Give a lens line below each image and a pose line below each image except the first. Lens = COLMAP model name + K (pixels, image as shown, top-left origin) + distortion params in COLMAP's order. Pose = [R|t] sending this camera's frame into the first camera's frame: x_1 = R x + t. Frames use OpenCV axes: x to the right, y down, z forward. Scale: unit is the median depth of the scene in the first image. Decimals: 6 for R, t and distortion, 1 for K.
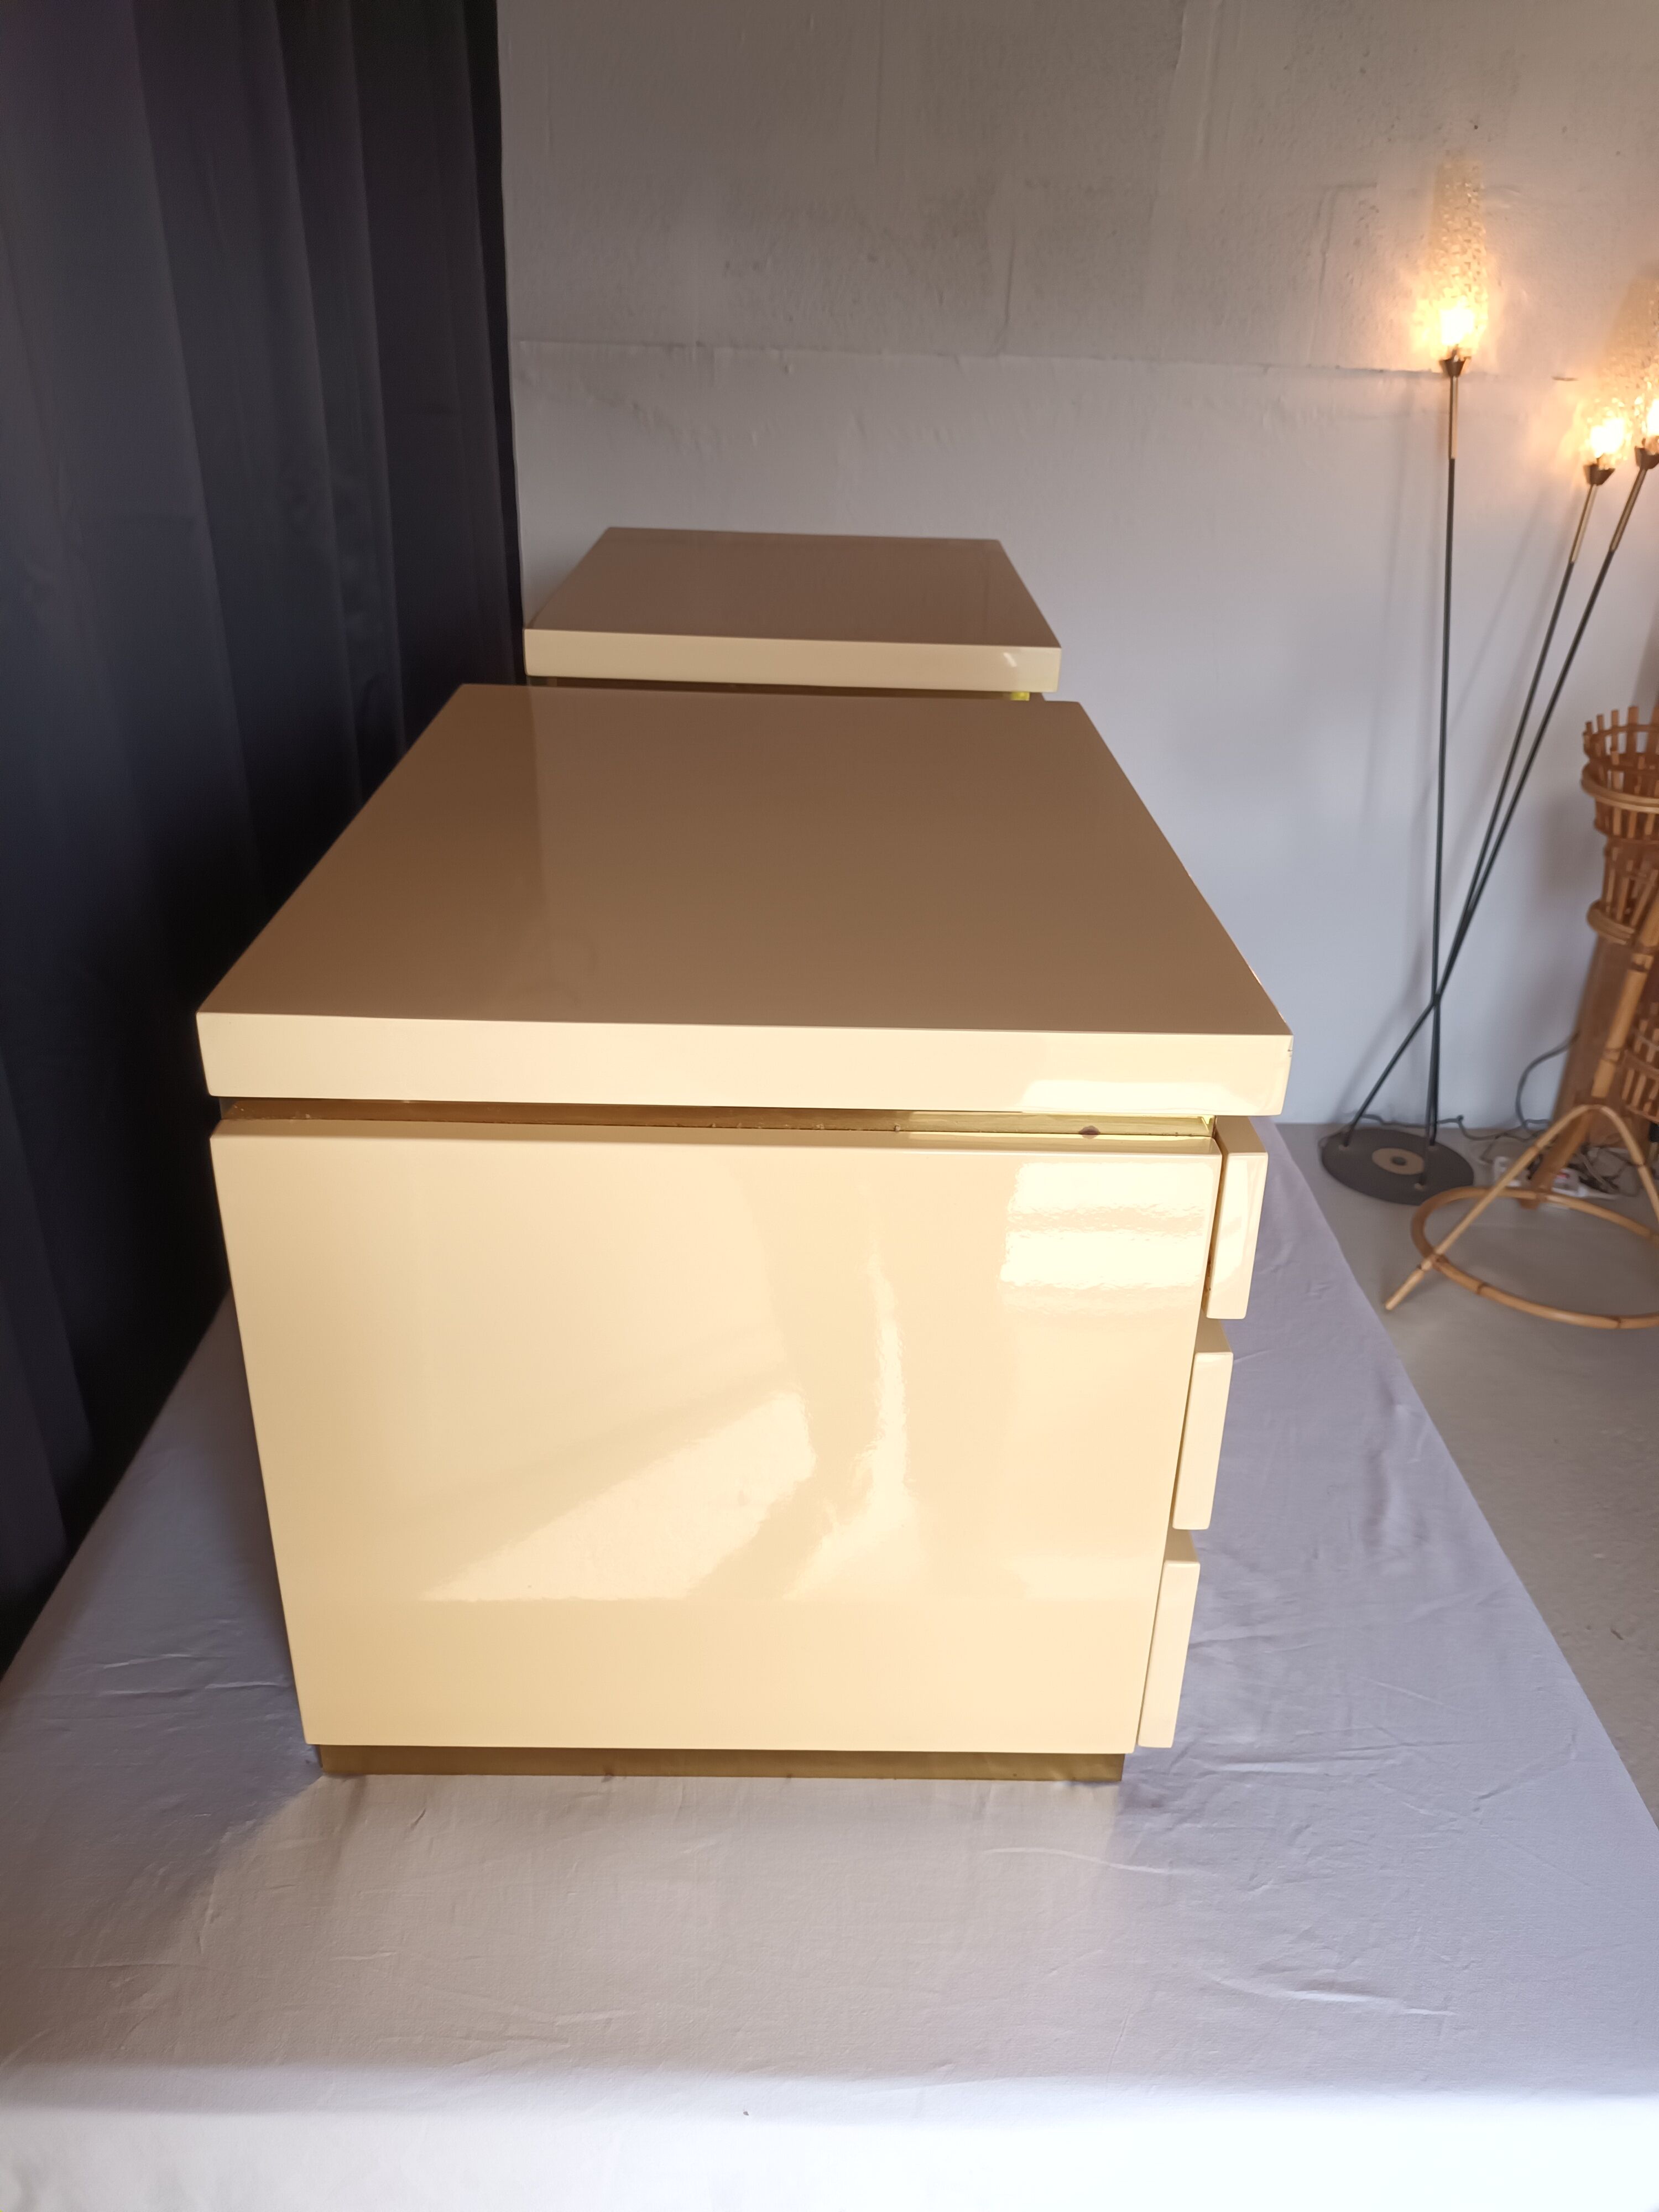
lens RADIAL K [[1670.0, 0, 827.8], [0, 1670.0, 1109.7], [0, 0, 1]] dist [0.004820, -0.008796]
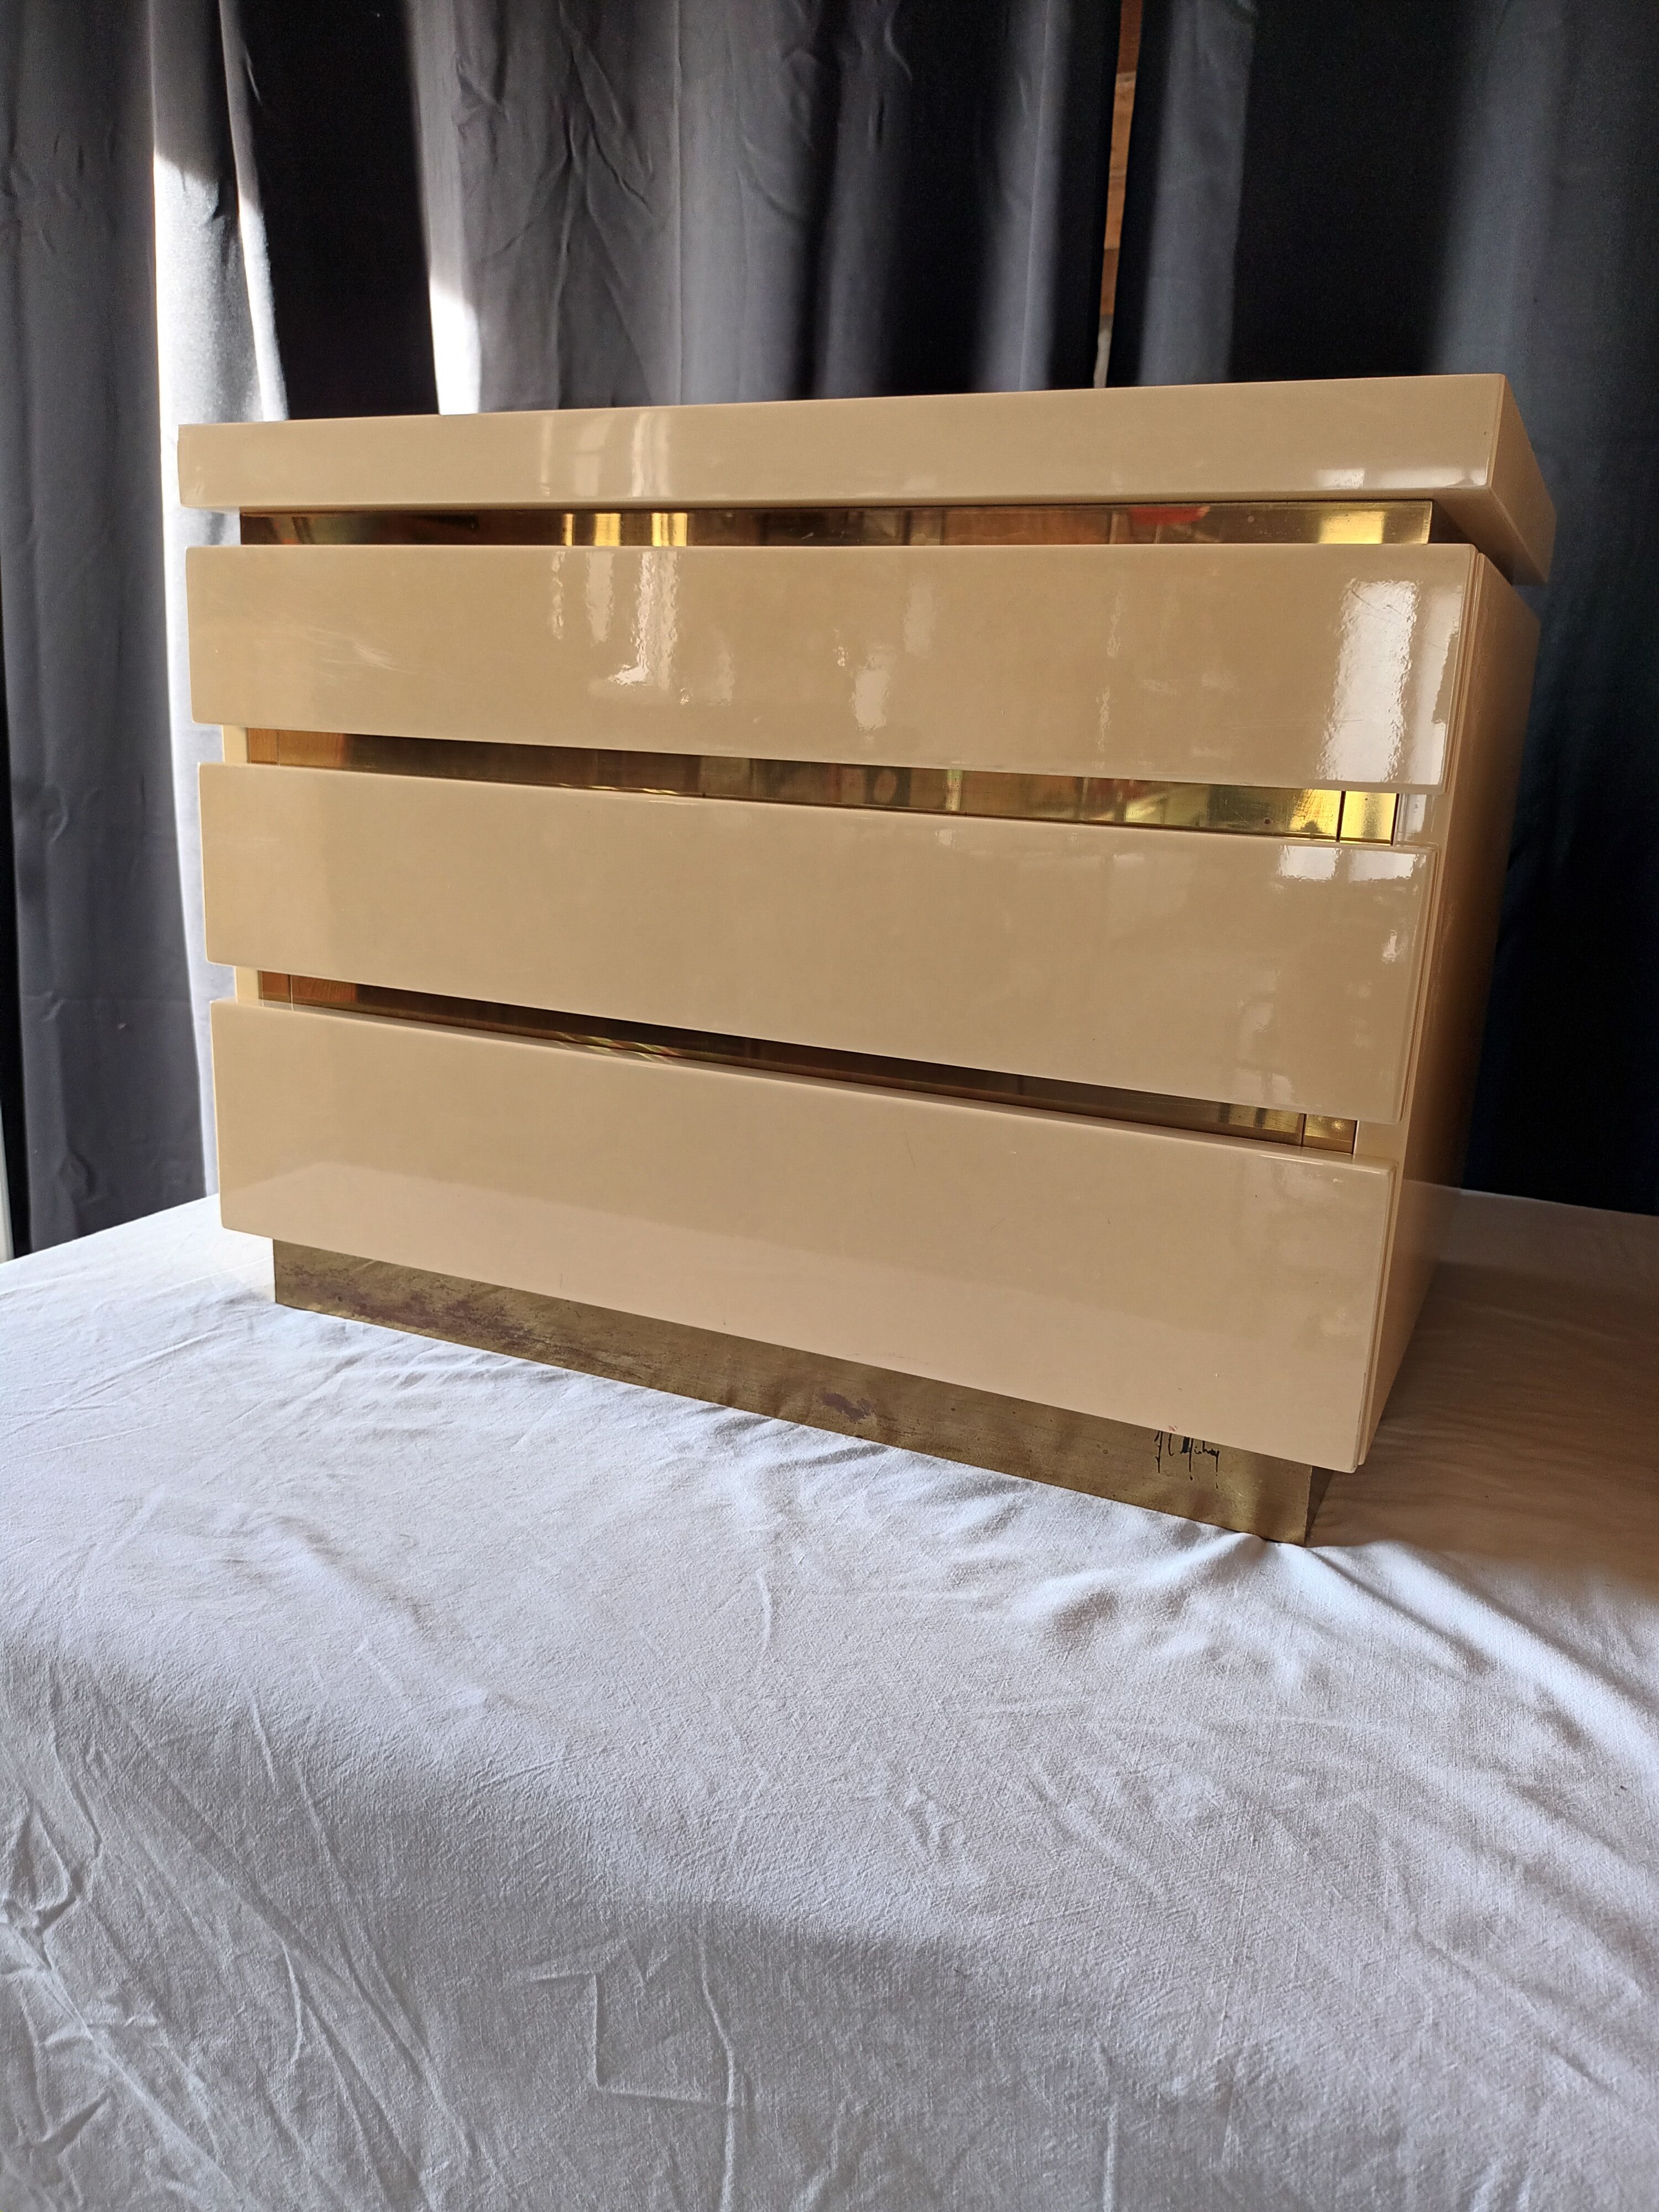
lens RADIAL K [[1670.0, 0, 815.5], [0, 1670.0, 1116.1], [0, 0, 1]] dist [0.004820, -0.008796]
pose [[-0.441571, 0.173747, -0.880242, 0.870834], [-0.450559, 0.805460, 0.385008, -0.220588], [0.775894, 0.566609, -0.277385, 1.415885]]
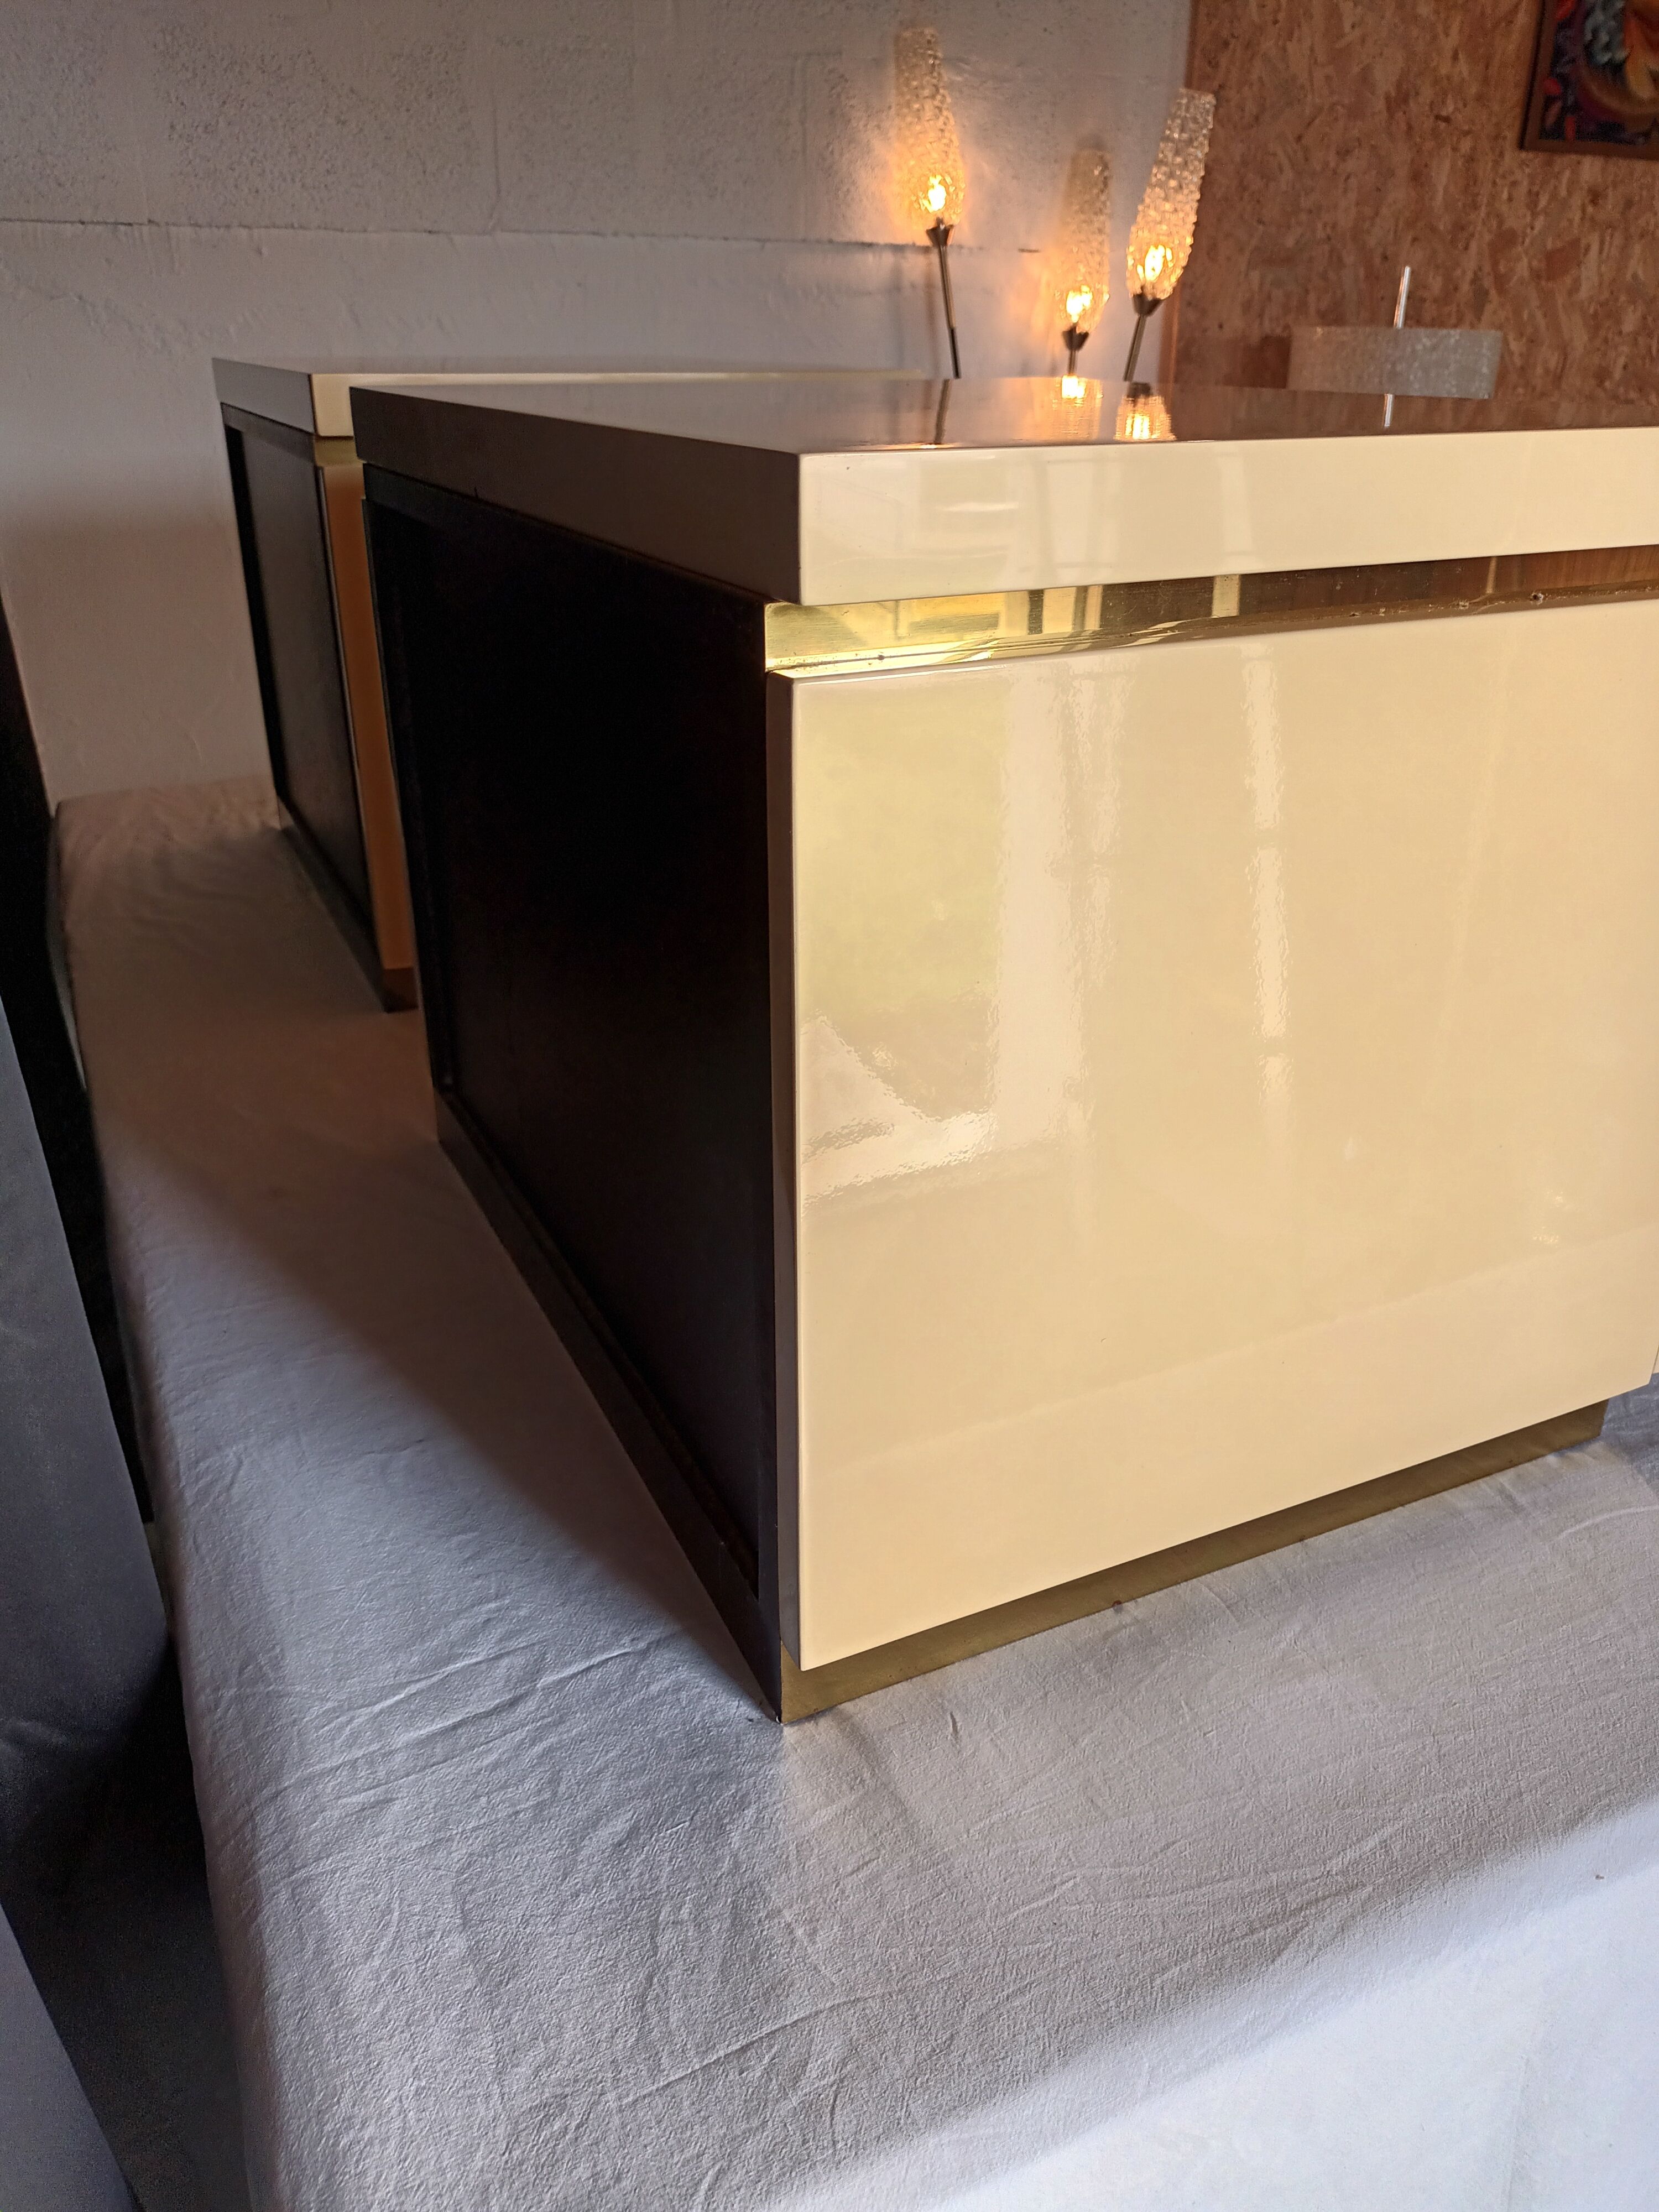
lens RADIAL K [[1670.0, 0, 828.6], [0, 1670.0, 1107.0], [0, 0, 1]] dist [0.004820, -0.008796]
pose [[0.908507, -0.201430, 0.366117, -0.464538], [0.210781, 0.977423, 0.014711, 0.127308], [-0.360814, 0.063805, 0.930452, 0.299890]]
